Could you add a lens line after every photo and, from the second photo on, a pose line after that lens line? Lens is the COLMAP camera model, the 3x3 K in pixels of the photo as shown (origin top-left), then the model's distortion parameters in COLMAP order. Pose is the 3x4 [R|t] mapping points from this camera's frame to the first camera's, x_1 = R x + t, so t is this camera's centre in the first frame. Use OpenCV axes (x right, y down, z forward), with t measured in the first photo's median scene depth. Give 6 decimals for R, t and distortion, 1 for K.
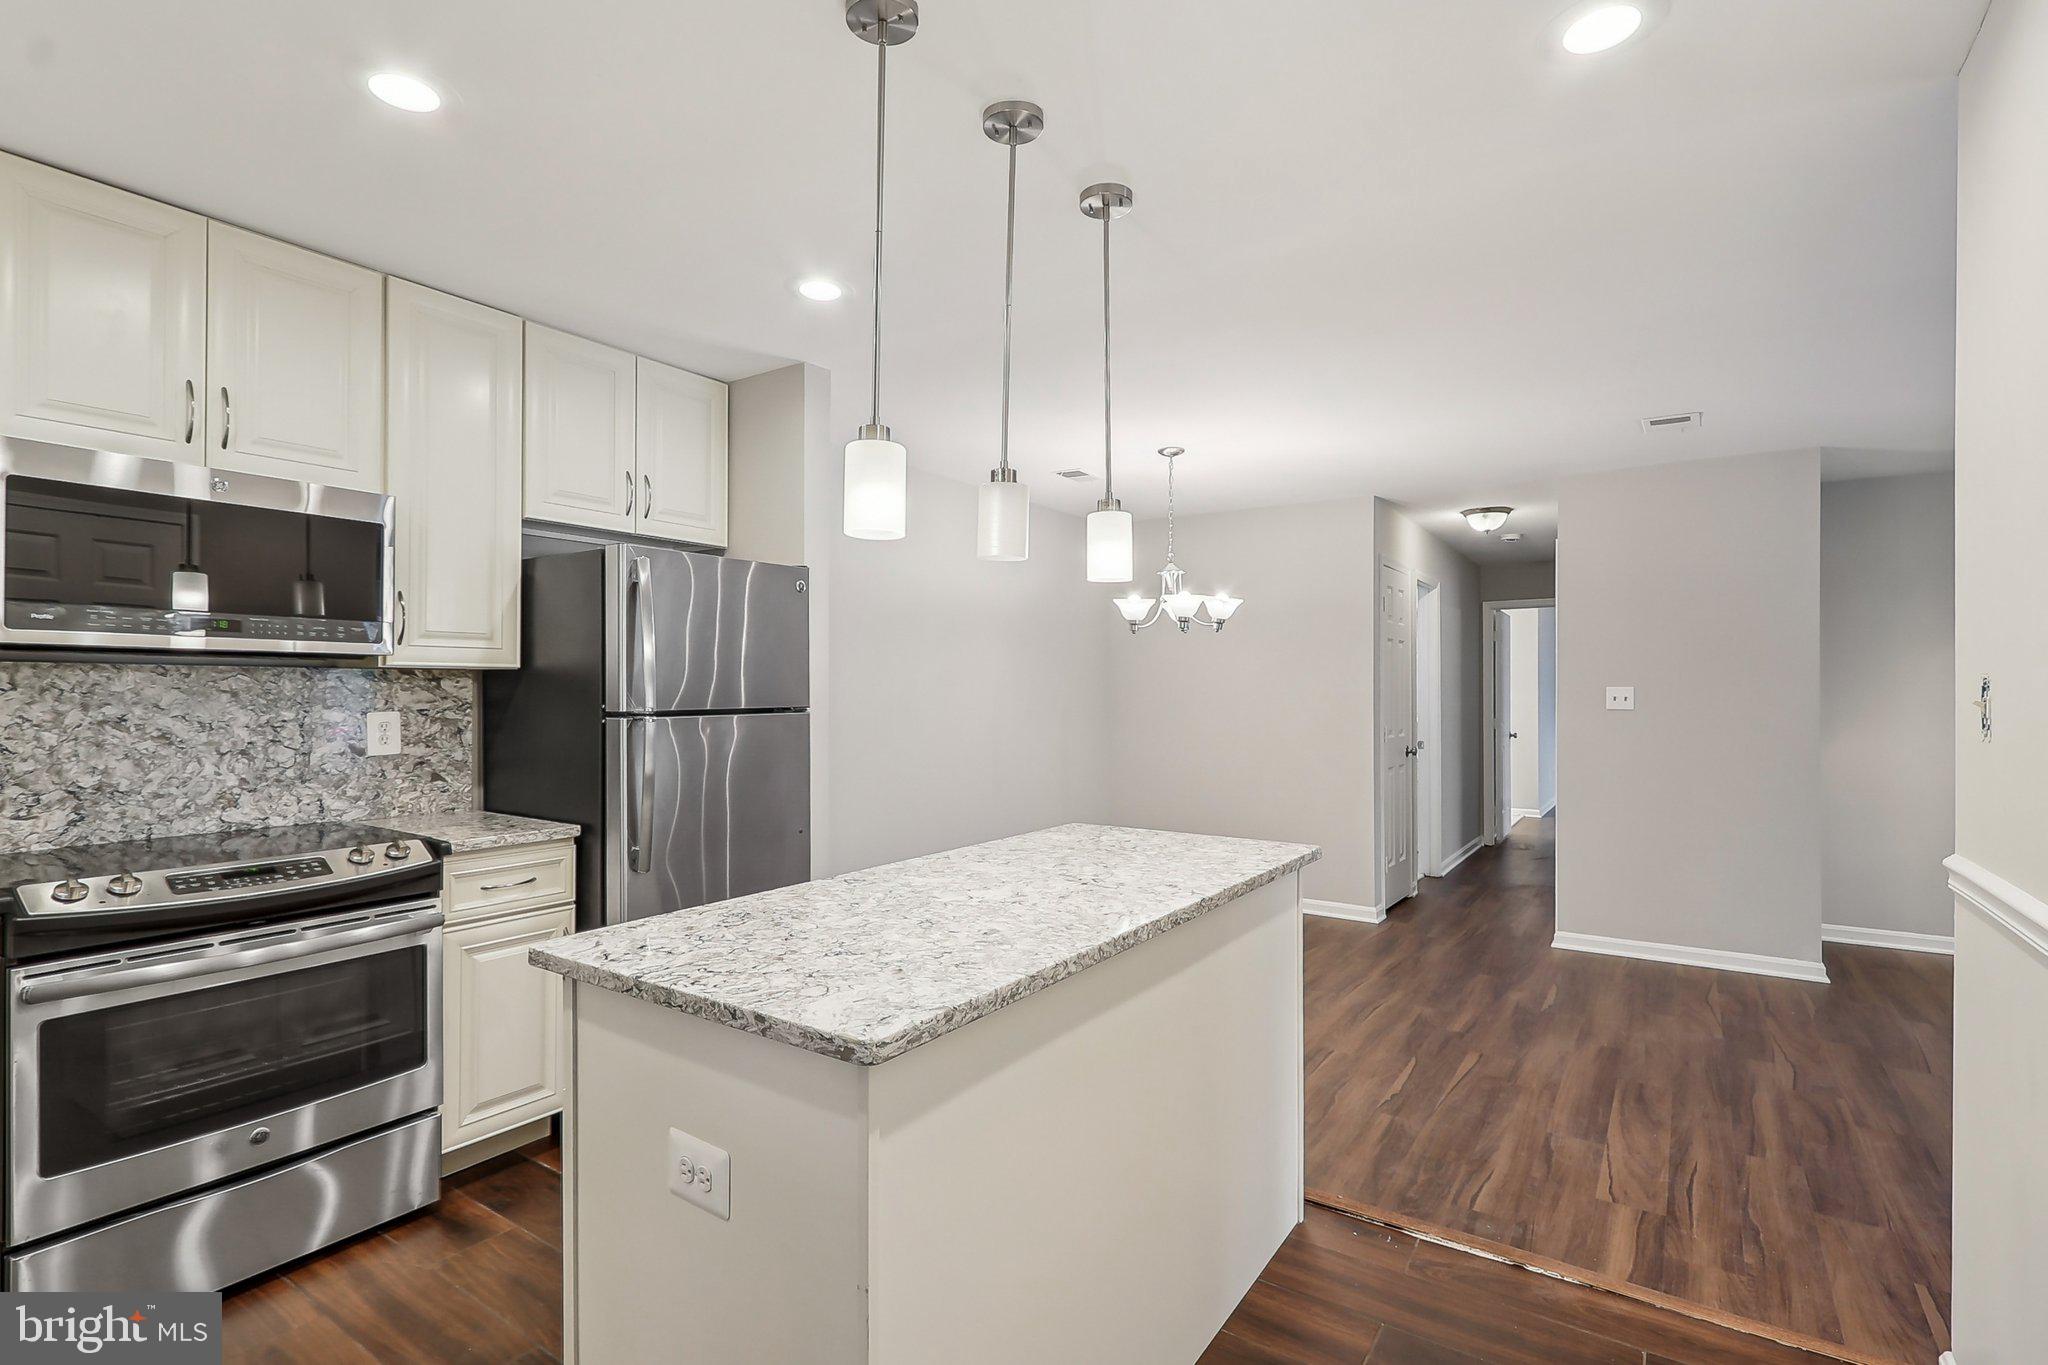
lens RADIAL K [[974.7, 0, 1011.5], [0, 974.7, 690.8], [0, 0, 1]] dist [0.000860, -0.000348]
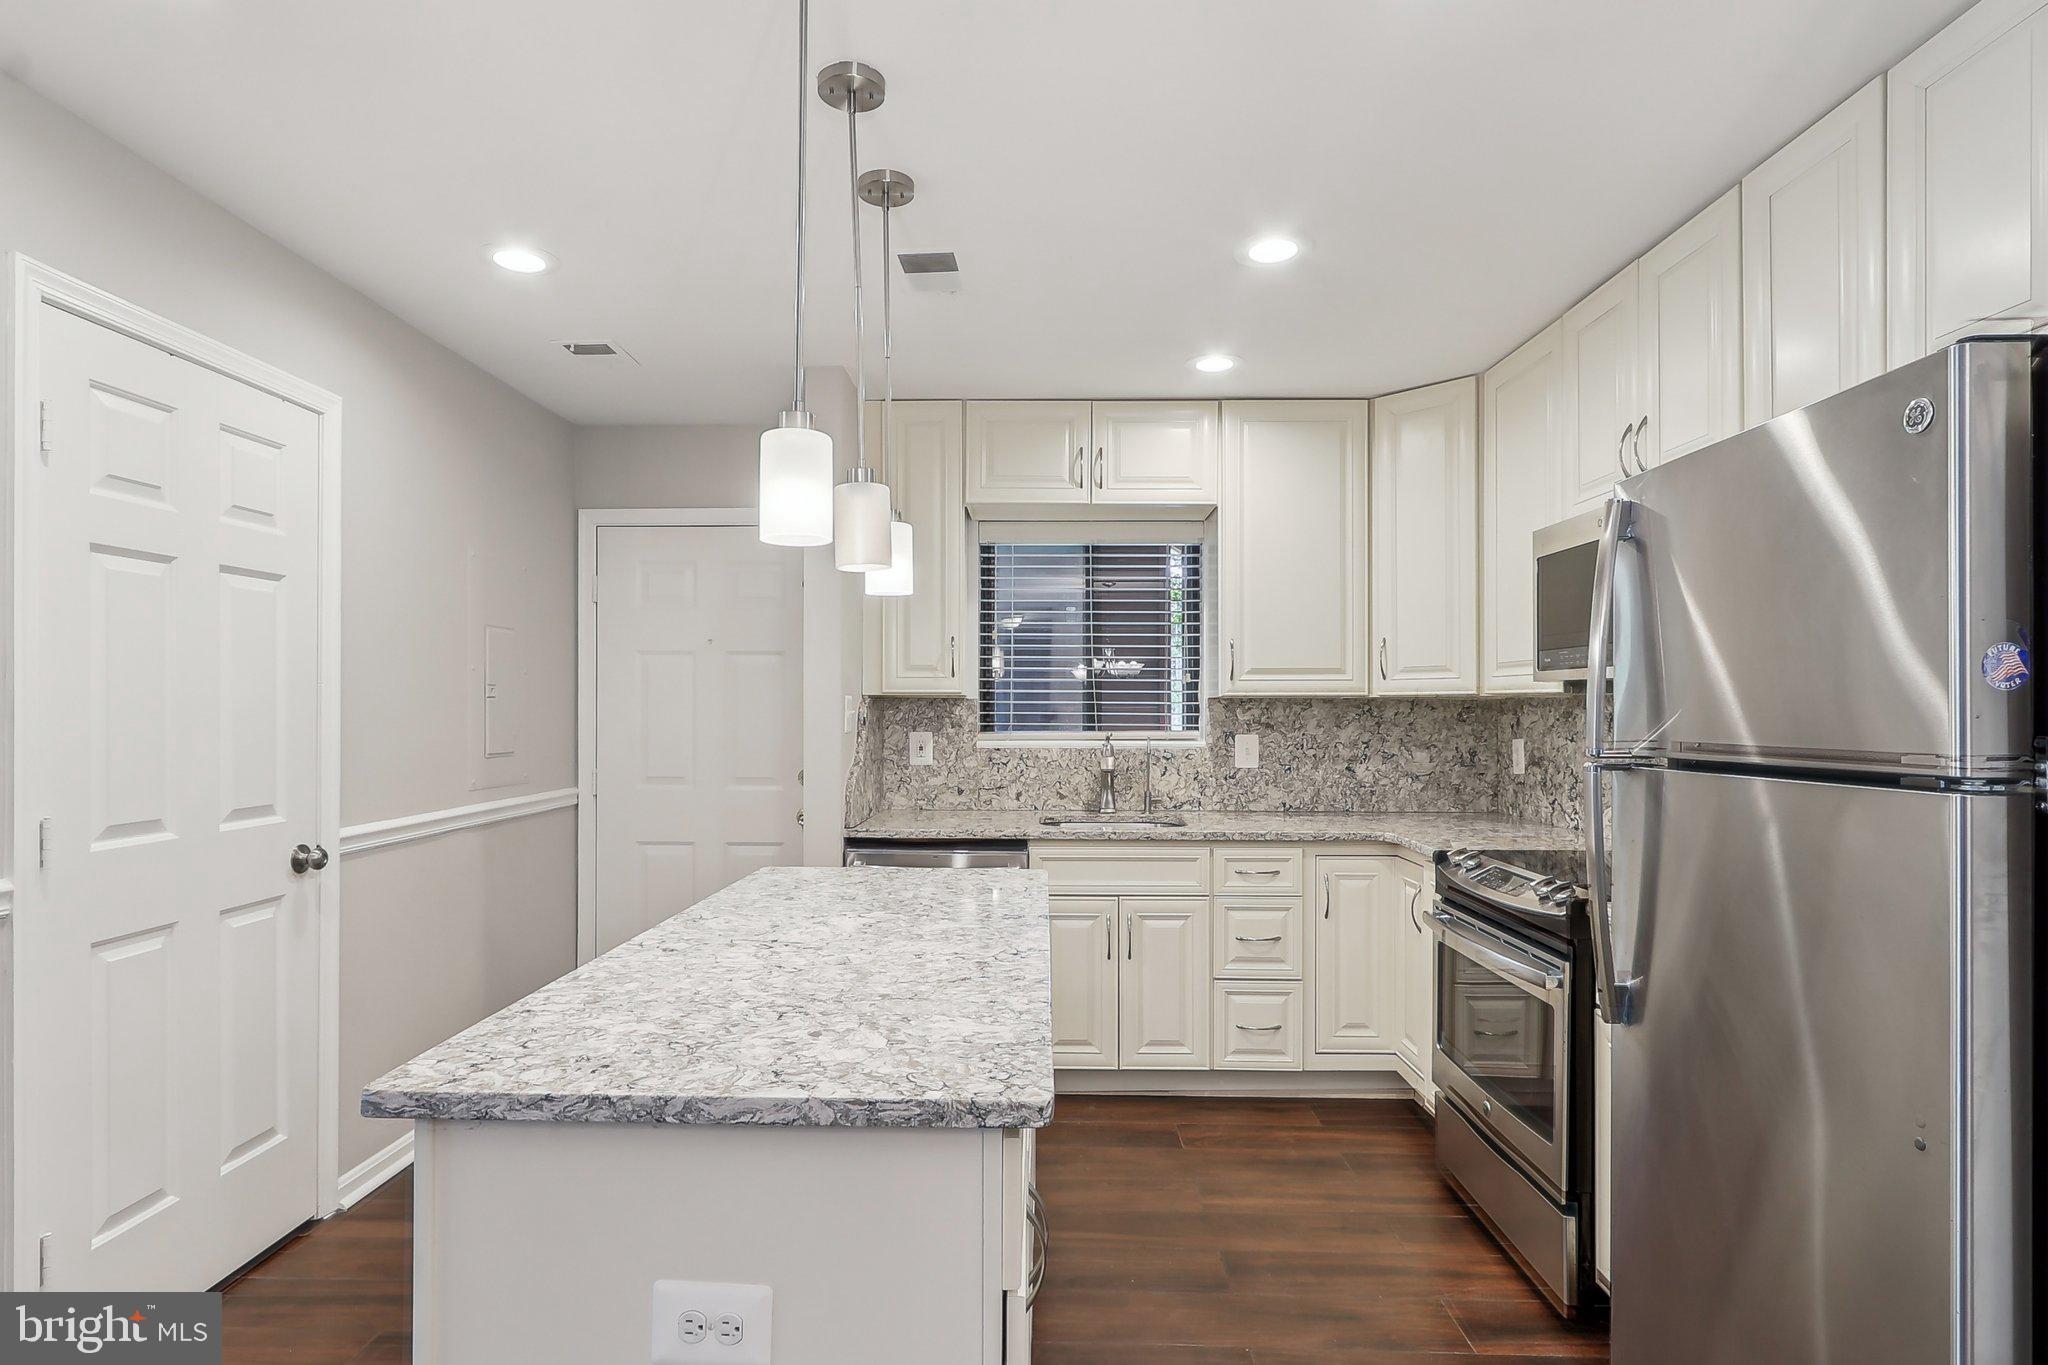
lens RADIAL K [[1072.6, 0, 1011.4], [0, 1072.6, 709.5], [0, 0, 1]] dist [-0.000937, 0.000219]
pose [[-0.838925, -0.004657, -0.544227, 0.214229], [-0.005360, 0.999986, -0.000294, -0.003385], [0.544221, 0.002670, -0.838938, 0.986678]]
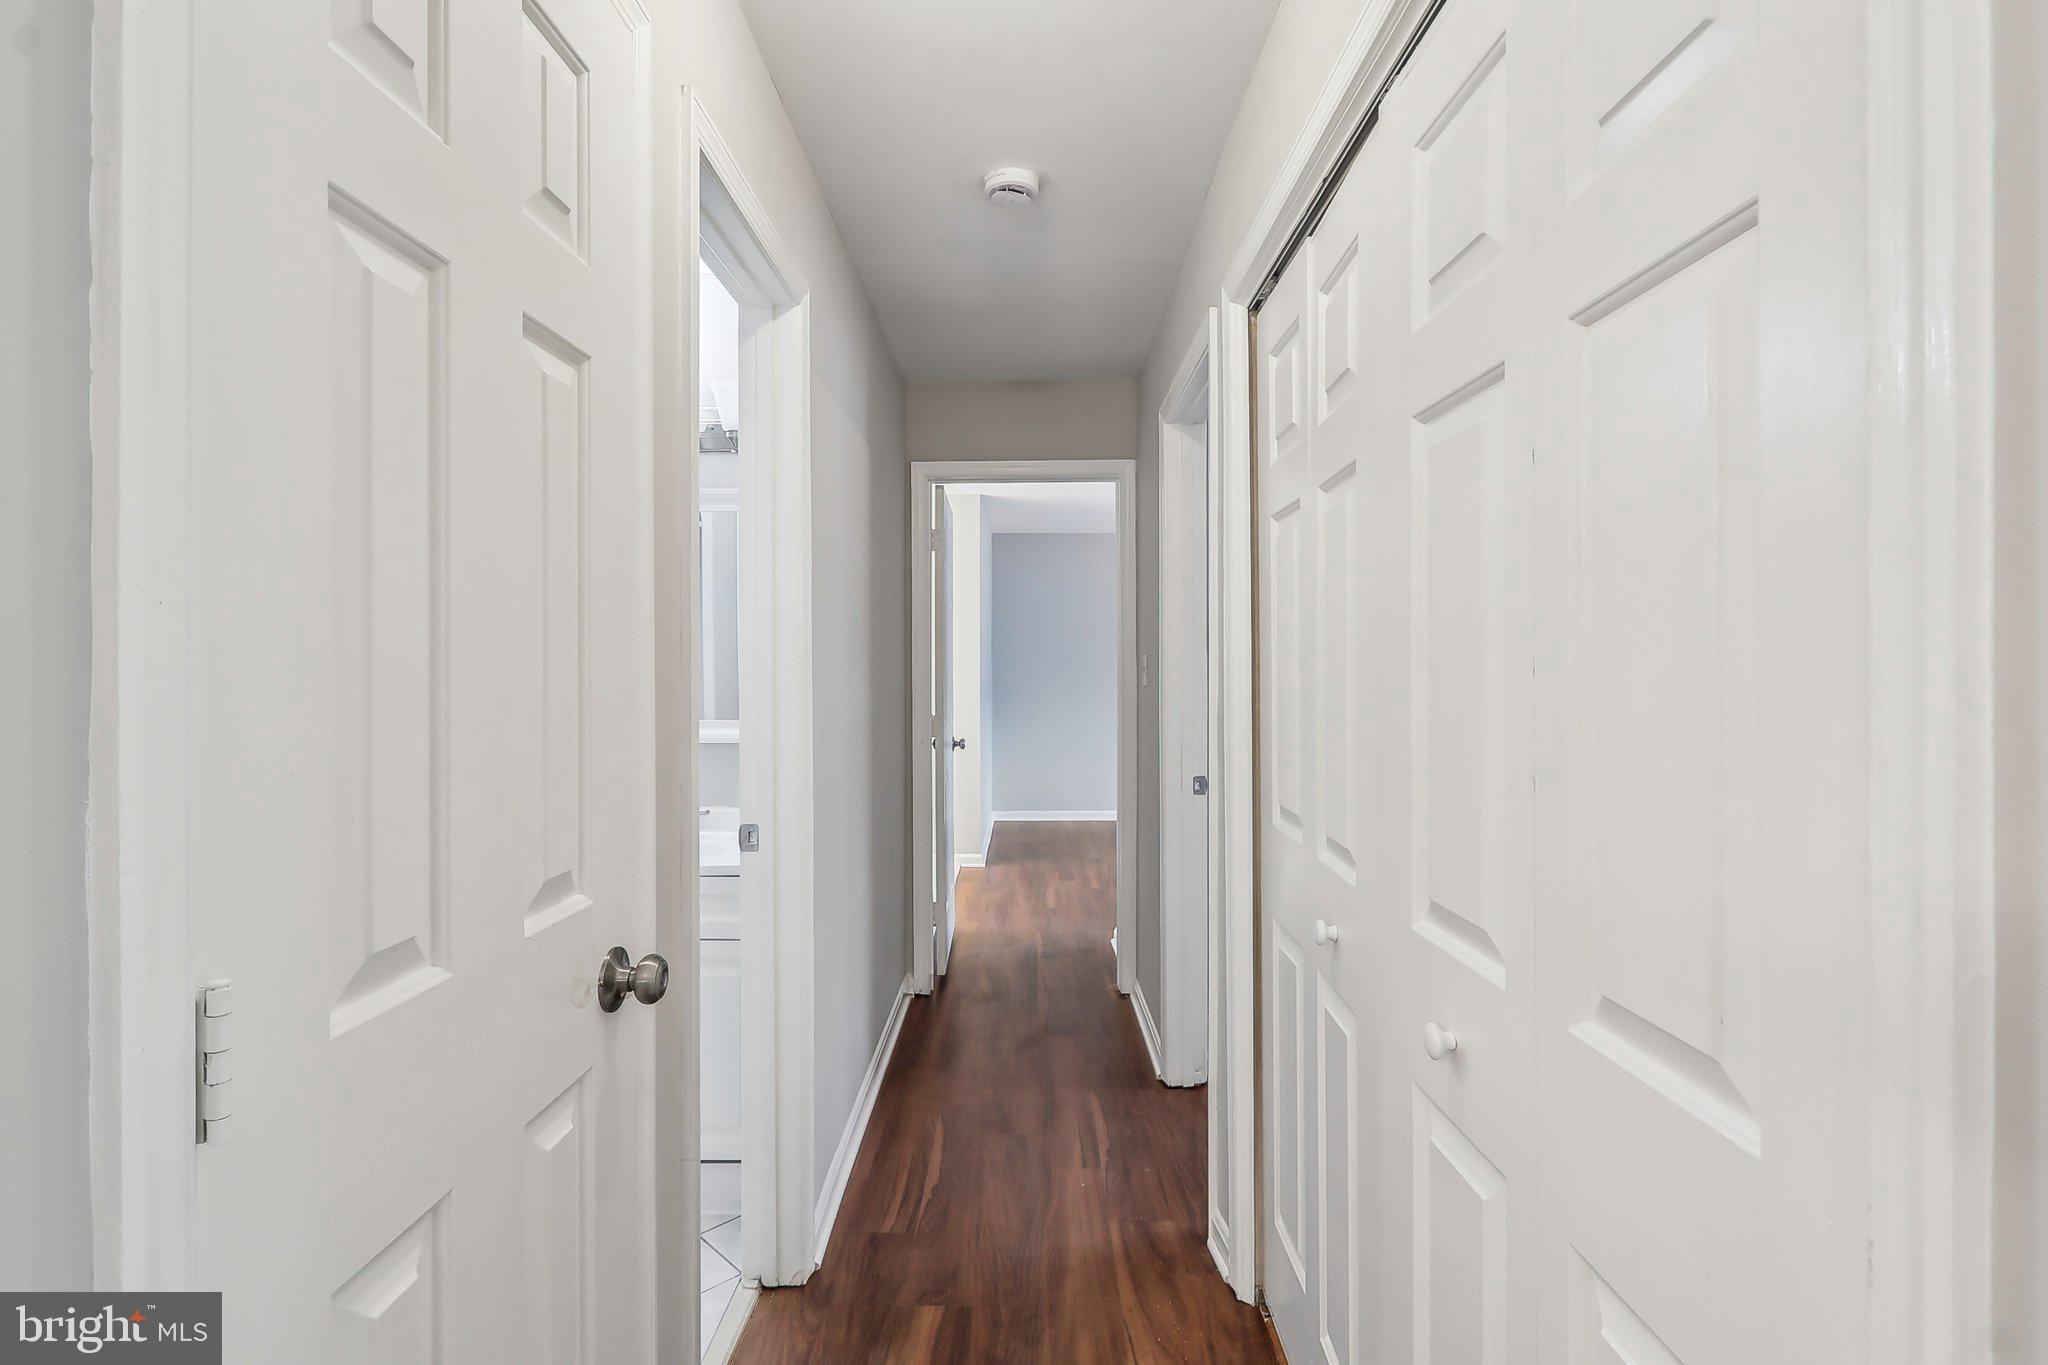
lens RADIAL K [[974.7, 0, 1011.5], [0, 974.7, 690.8], [0, 0, 1]] dist [0.000860, -0.000348]
pose [[0.833381, -0.015976, 0.552468, 0.600510], [-0.000475, 0.999561, 0.029621, 0.006583], [-0.552699, -0.024948, 0.833007, 1.323085]]
